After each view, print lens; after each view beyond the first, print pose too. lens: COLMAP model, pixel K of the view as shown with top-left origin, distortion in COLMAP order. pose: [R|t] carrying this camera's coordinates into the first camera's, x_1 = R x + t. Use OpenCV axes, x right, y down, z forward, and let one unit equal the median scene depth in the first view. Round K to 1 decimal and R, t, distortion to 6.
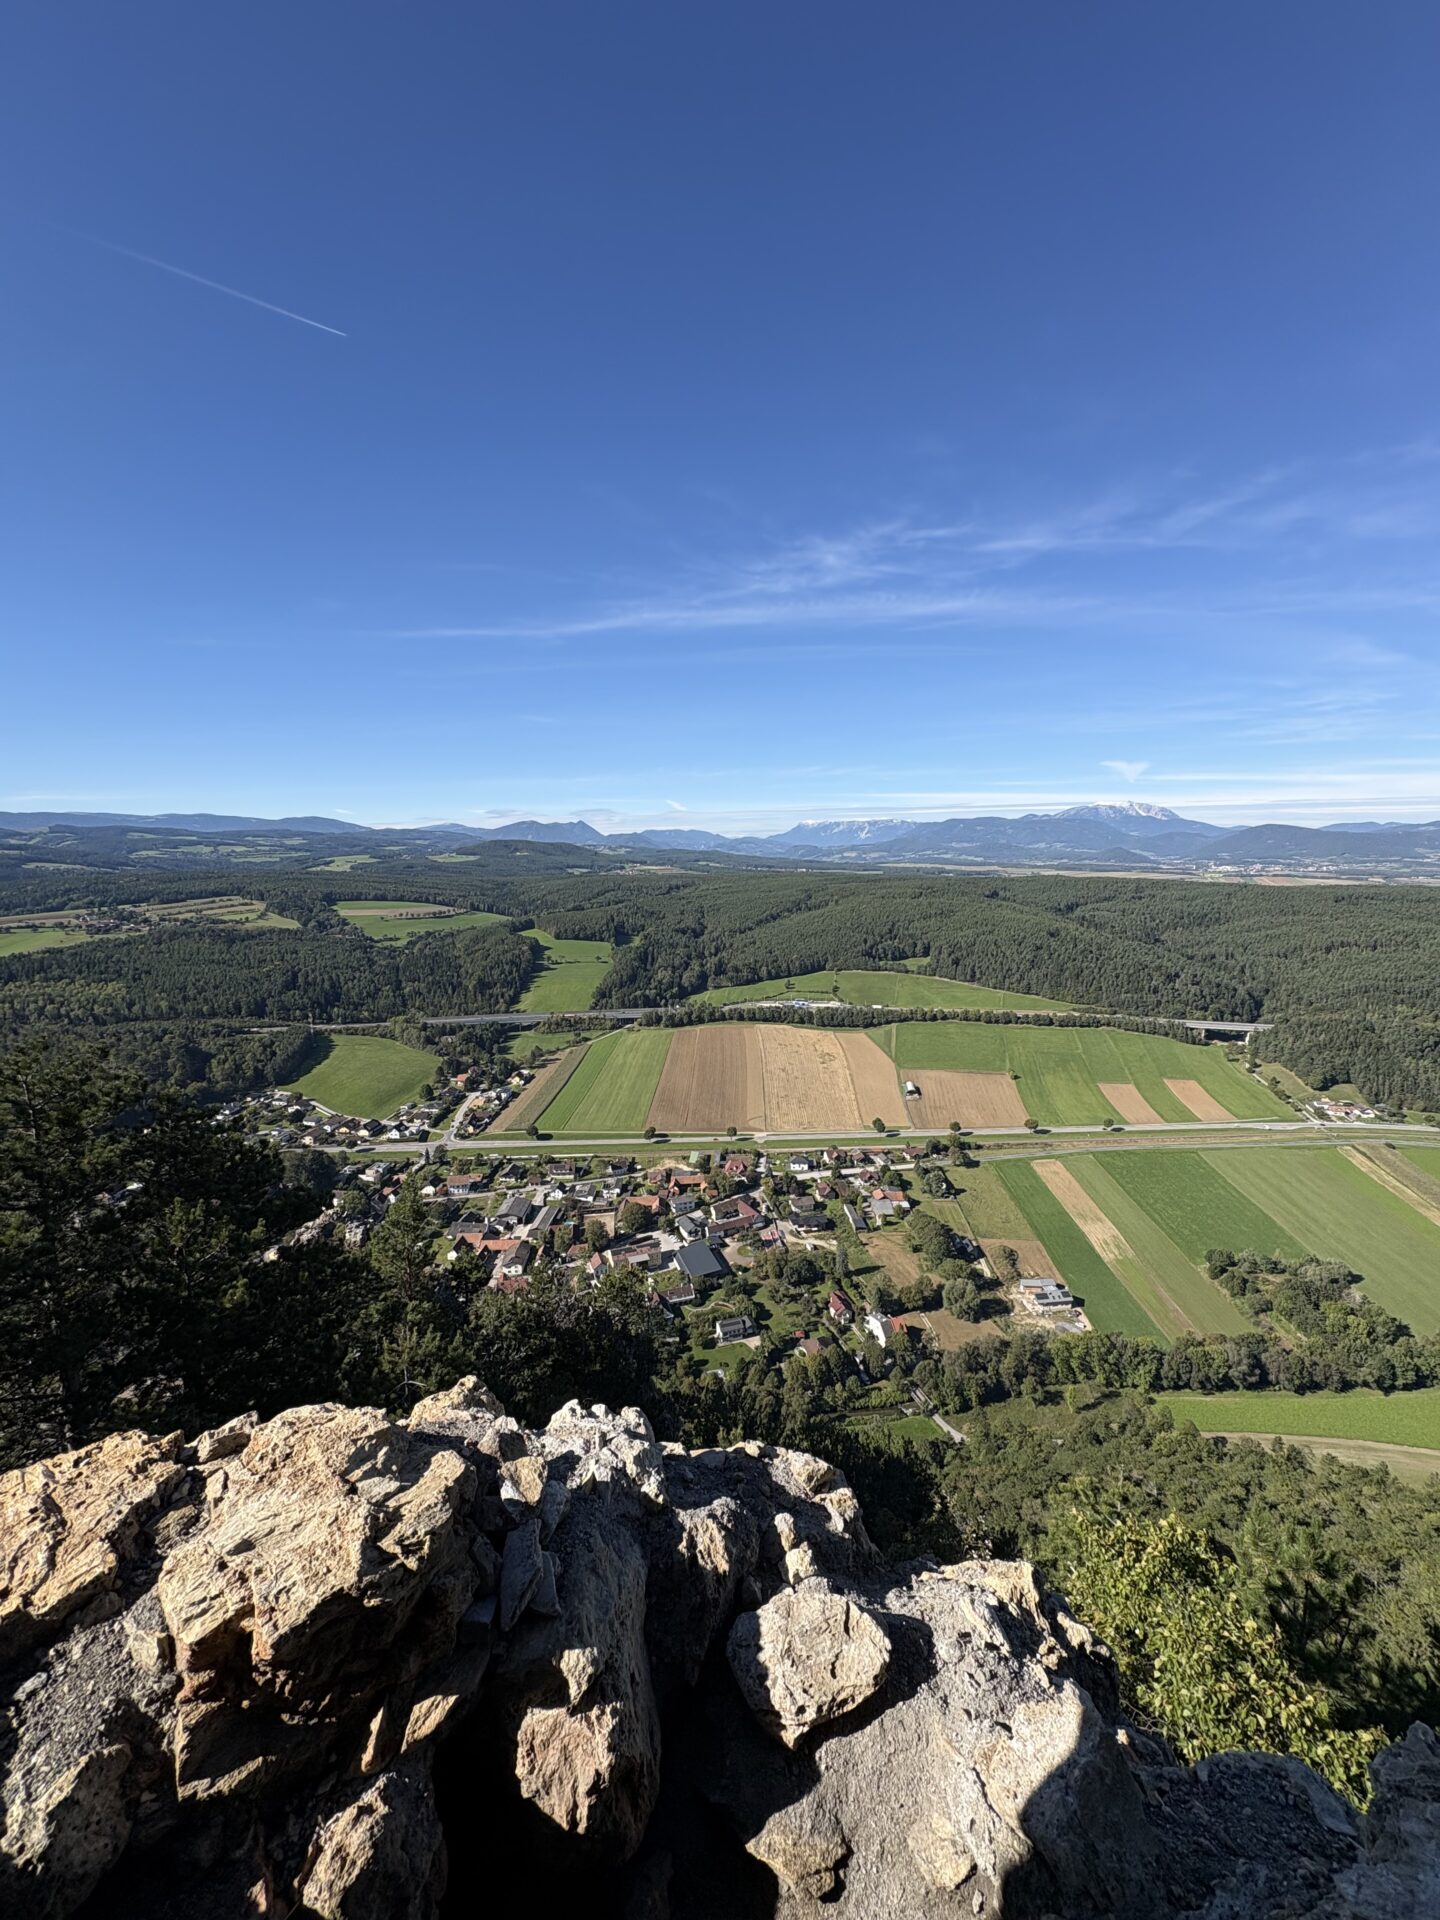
lens RADIAL K [[771.4, 0, 721.0], [0, 771.4, 949.3], [0, 0, 1]] dist [-0.000390, -0.000009]
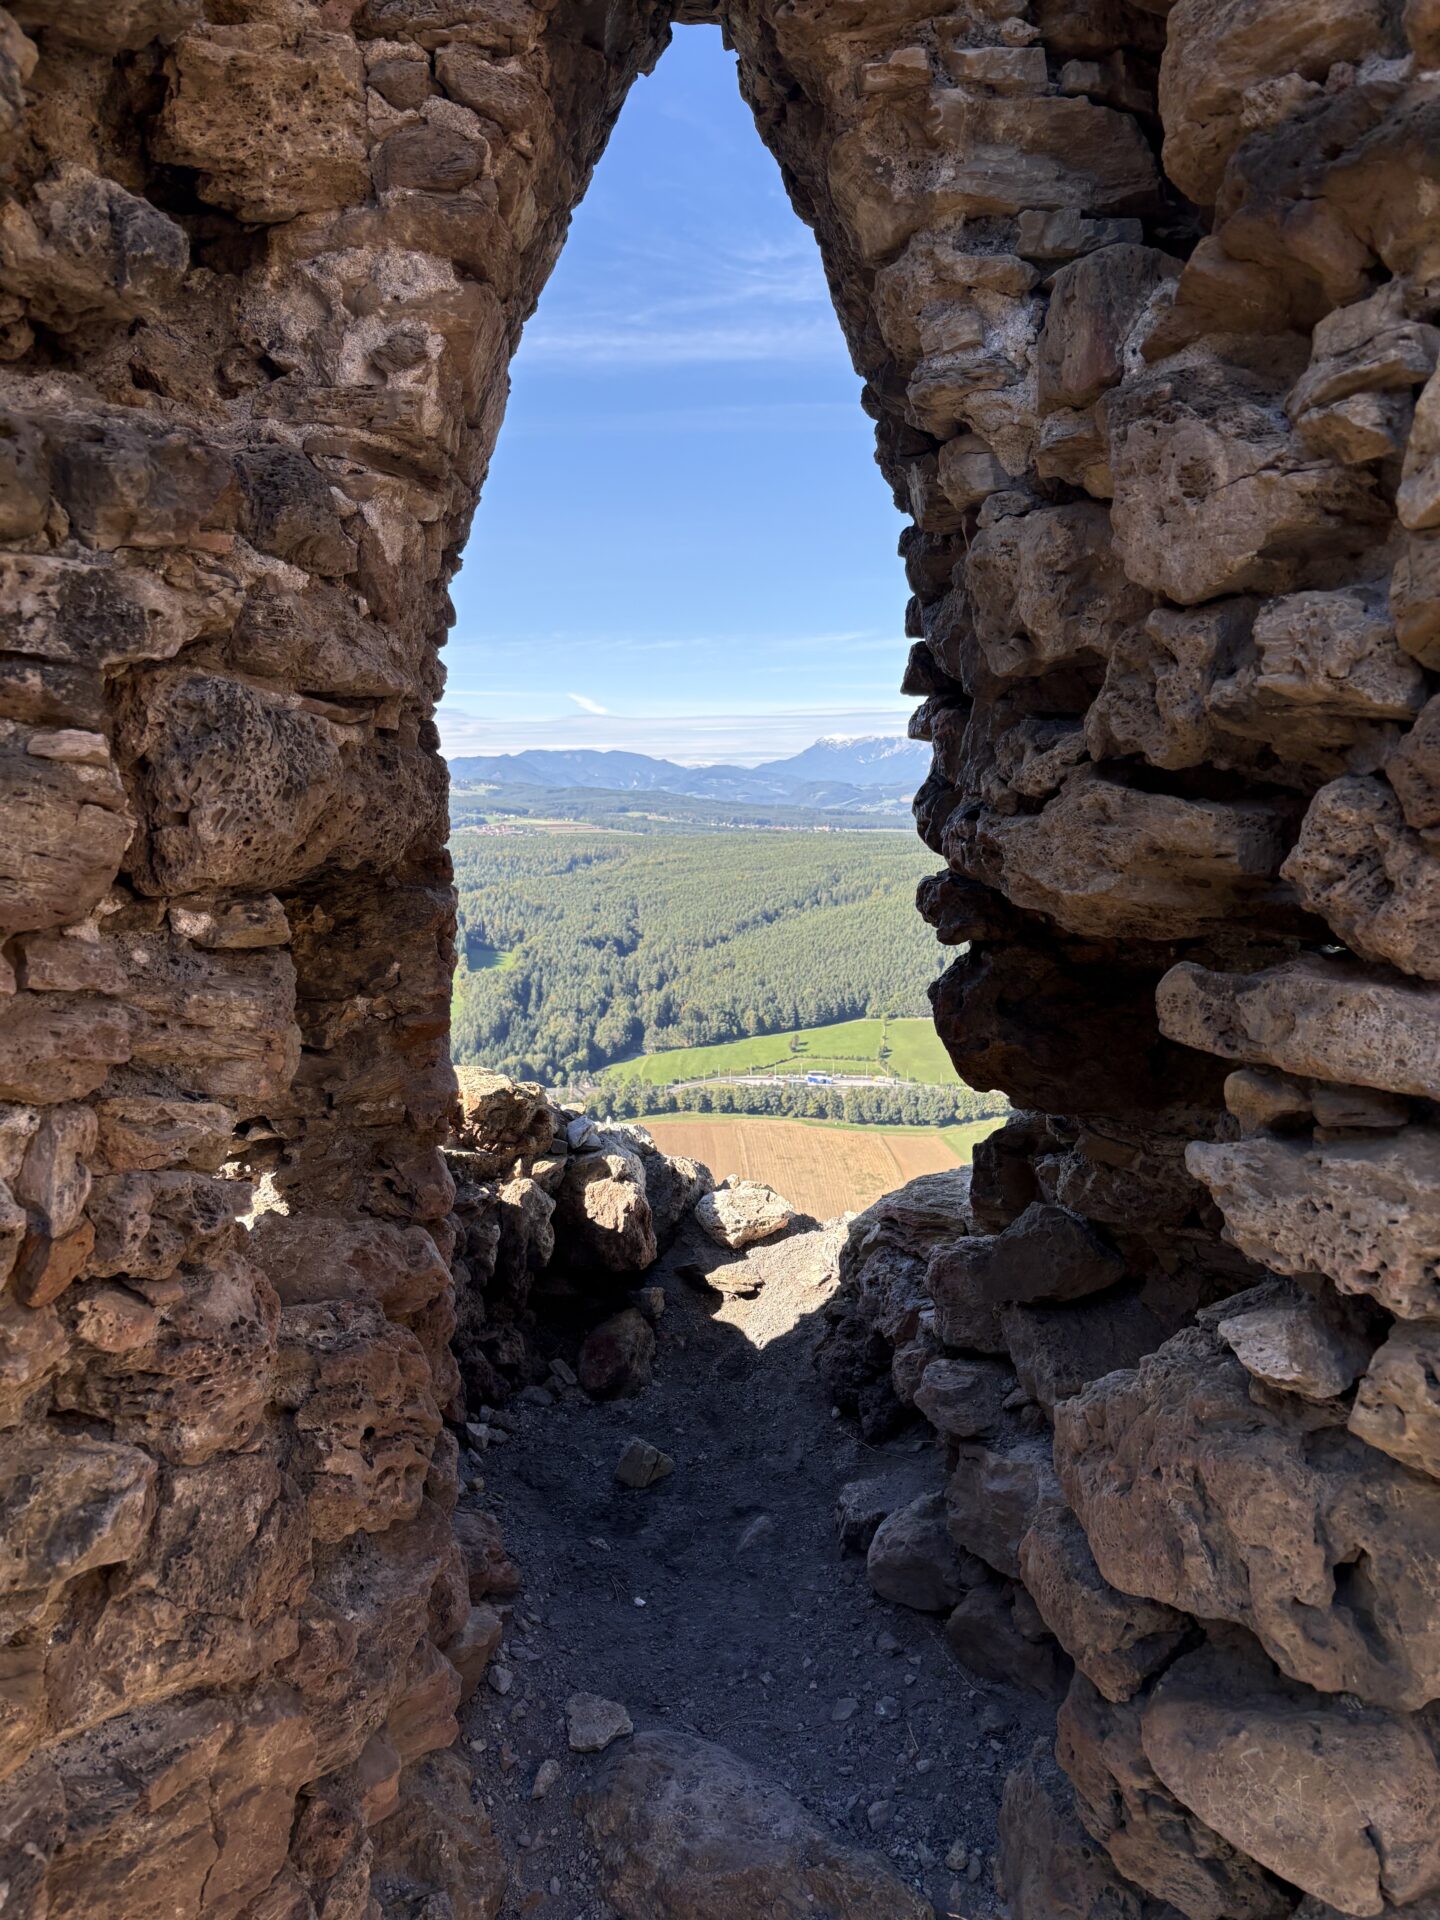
lens RADIAL K [[1459.1, 0, 704.5], [0, 1459.1, 968.7], [0, 0, 1]] dist [0.142427, 0.001170]
pose [[0.999696, 0.004543, 0.024216, -0.059088], [-0.004387, 0.999969, -0.006504, 0.488863], [-0.024245, 0.006396, 0.999686, -2.556865]]
